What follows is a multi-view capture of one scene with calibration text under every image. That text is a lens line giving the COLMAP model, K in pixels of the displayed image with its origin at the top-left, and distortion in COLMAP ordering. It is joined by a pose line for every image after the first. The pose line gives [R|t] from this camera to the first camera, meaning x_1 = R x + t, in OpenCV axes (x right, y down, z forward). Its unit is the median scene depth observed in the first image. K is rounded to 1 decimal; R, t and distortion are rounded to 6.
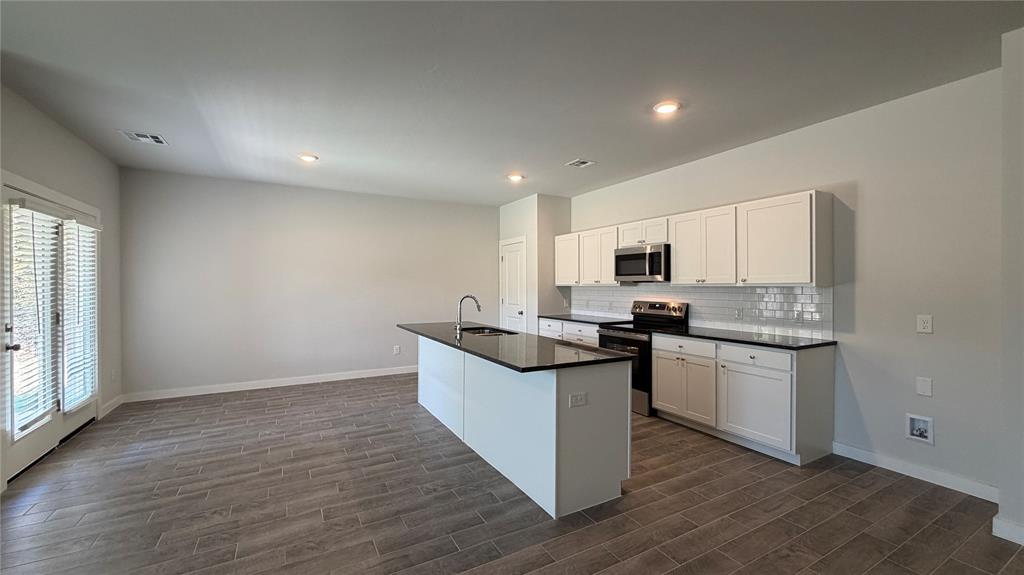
lens RADIAL K [[410.6, 0, 508.9], [0, 410.6, 287.7], [0, 0, 1]] dist [-0.001664, 0.000043]
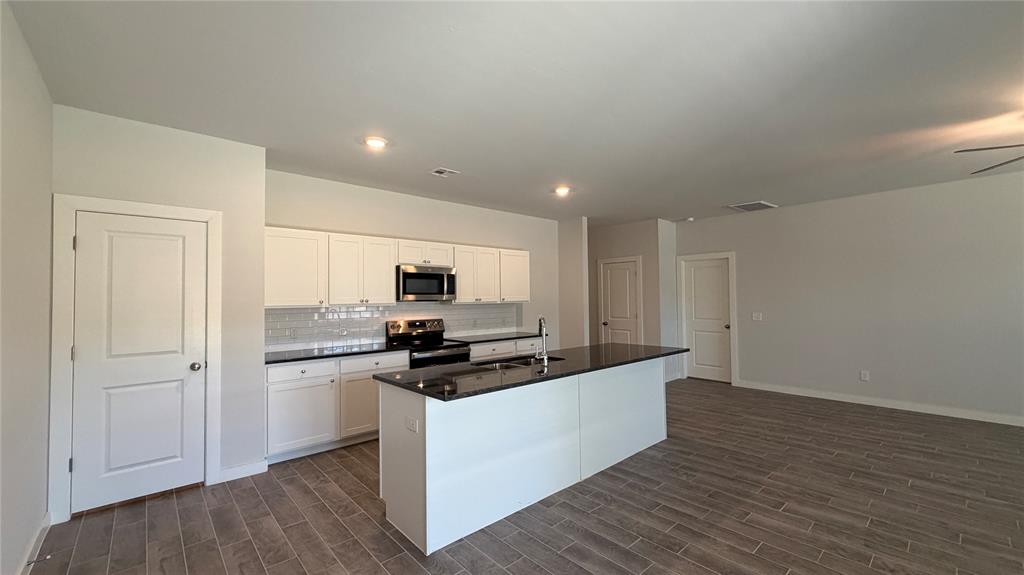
lens RADIAL K [[410.6, 0, 508.9], [0, 410.6, 287.7], [0, 0, 1]] dist [-0.001664, 0.000043]
pose [[-0.227458, 0.028641, 0.973367, -0.982954], [0.017150, 0.999530, -0.025403, -0.022974], [-0.973637, 0.010915, -0.227843, 1.396669]]
